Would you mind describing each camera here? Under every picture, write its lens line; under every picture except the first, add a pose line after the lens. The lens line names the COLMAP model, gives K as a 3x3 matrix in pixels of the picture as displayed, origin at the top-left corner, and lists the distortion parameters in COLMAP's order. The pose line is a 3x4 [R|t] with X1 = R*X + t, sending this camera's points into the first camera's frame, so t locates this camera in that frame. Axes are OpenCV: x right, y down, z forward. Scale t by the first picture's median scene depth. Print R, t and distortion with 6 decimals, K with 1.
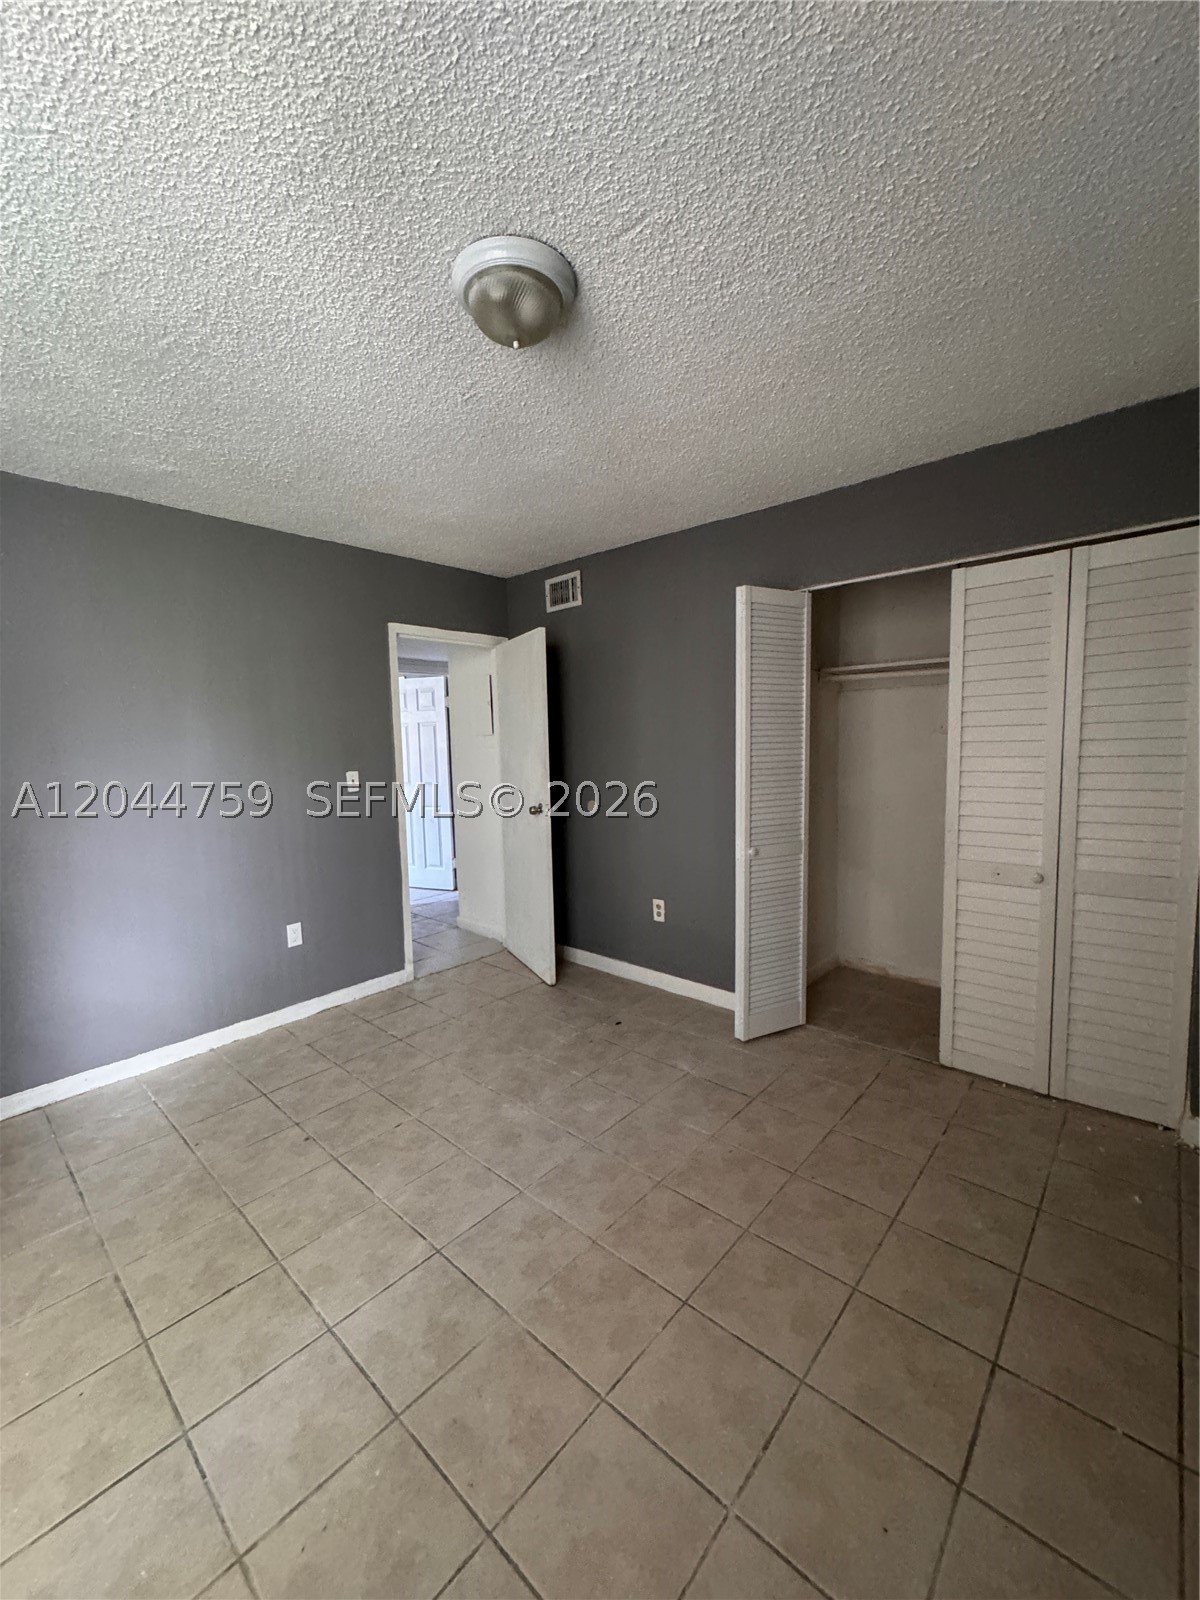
lens RADIAL K [[641.0, 0, 595.7], [0, 641.0, 797.4], [0, 0, 1]] dist [0.000798, 0.000295]
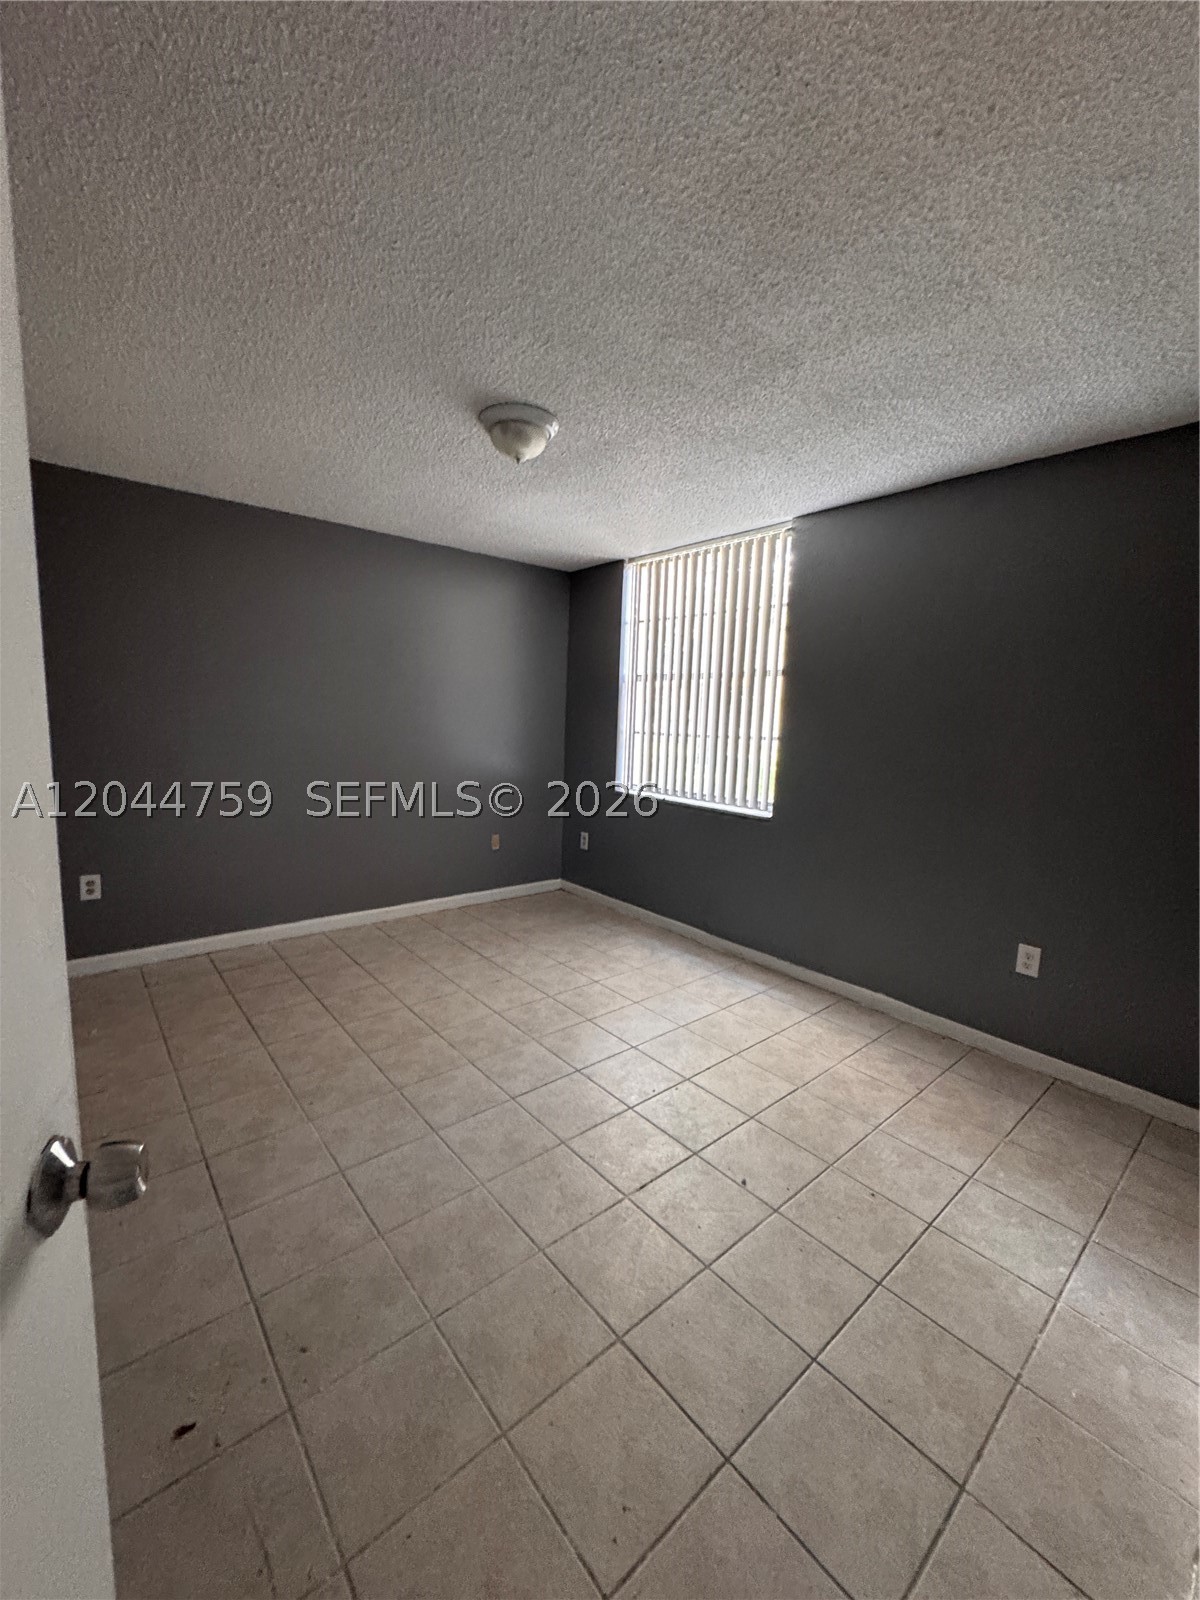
lens RADIAL K [[641.0, 0, 598.7], [0, 641.0, 800.4], [0, 0, 1]] dist [0.000798, 0.000295]
pose [[-0.991694, -0.026937, 0.125767, -0.382888], [0.001220, 0.975810, 0.218619, -0.162995], [-0.128614, 0.216957, -0.967672, 1.891333]]
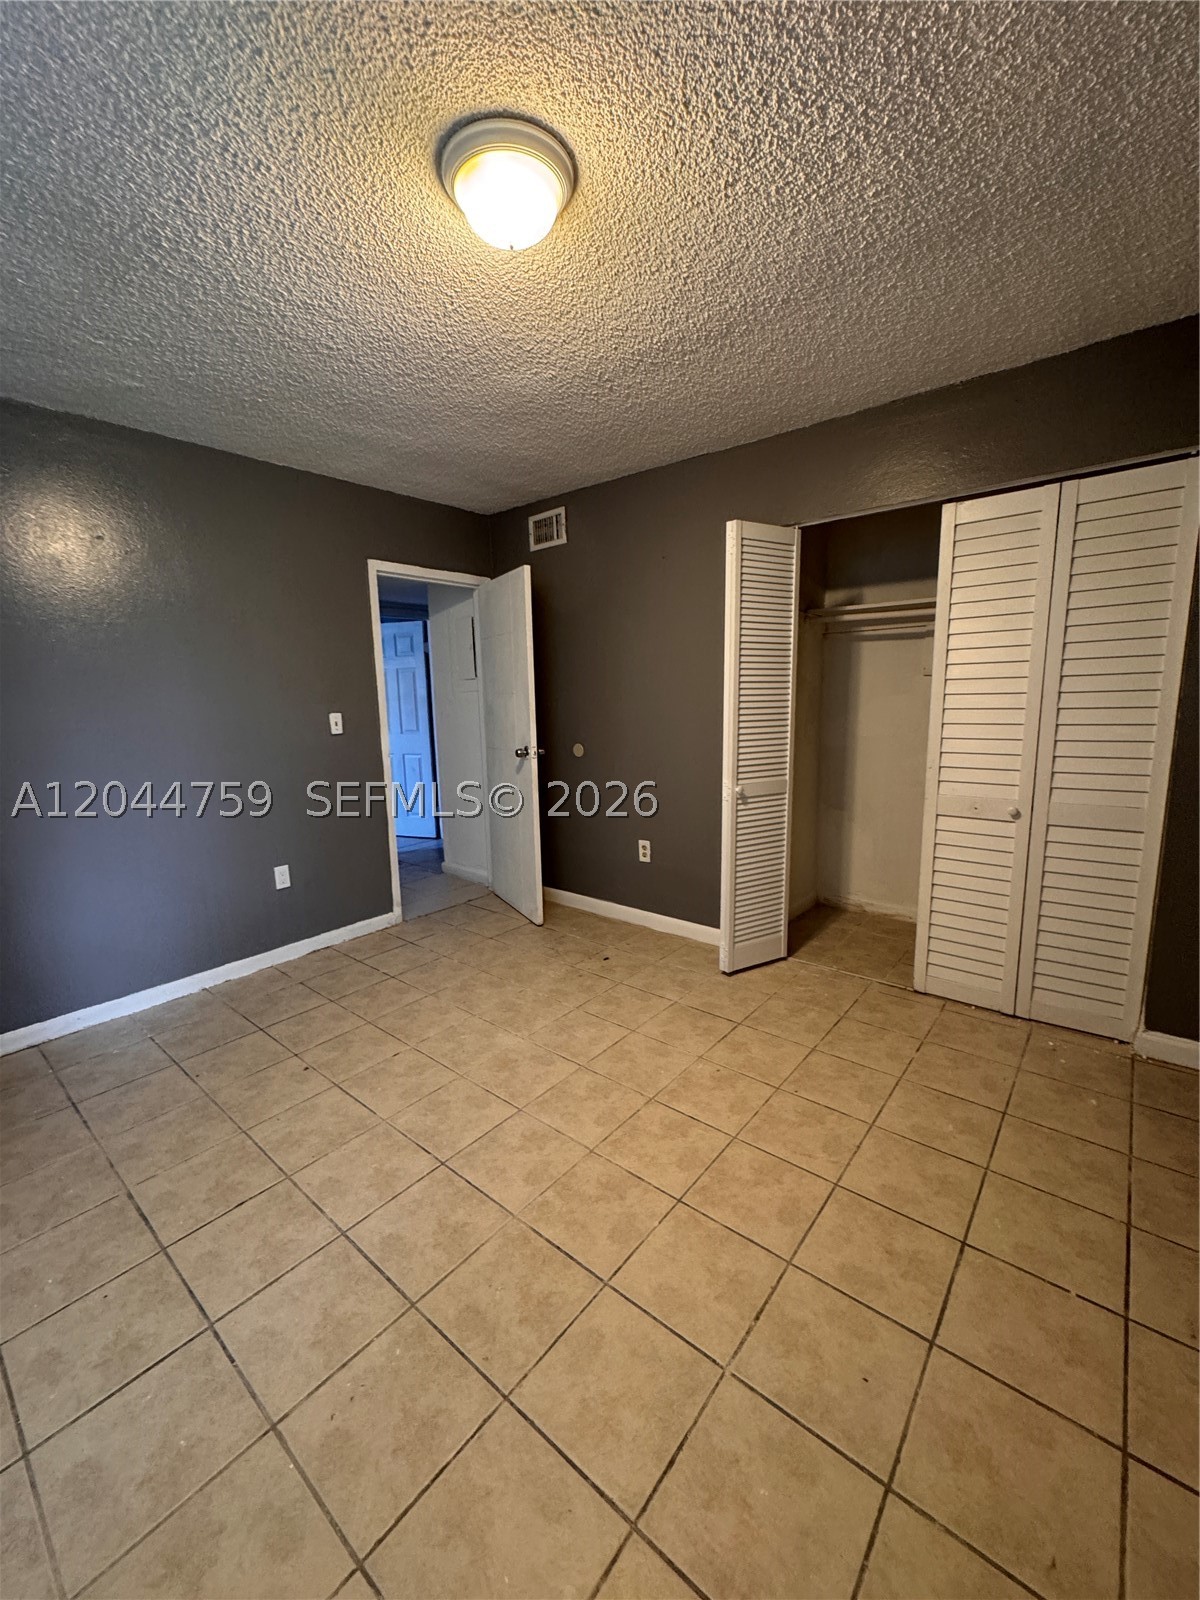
lens RADIAL K [[641.0, 0, 595.6], [0, 641.0, 796.9], [0, 0, 1]] dist [0.000798, 0.000295]
pose [[0.999349, -0.005127, 0.035717, -0.025944], [0.002626, 0.997563, 0.069721, 0.032684], [-0.035988, -0.069582, 0.996927, -0.008101]]
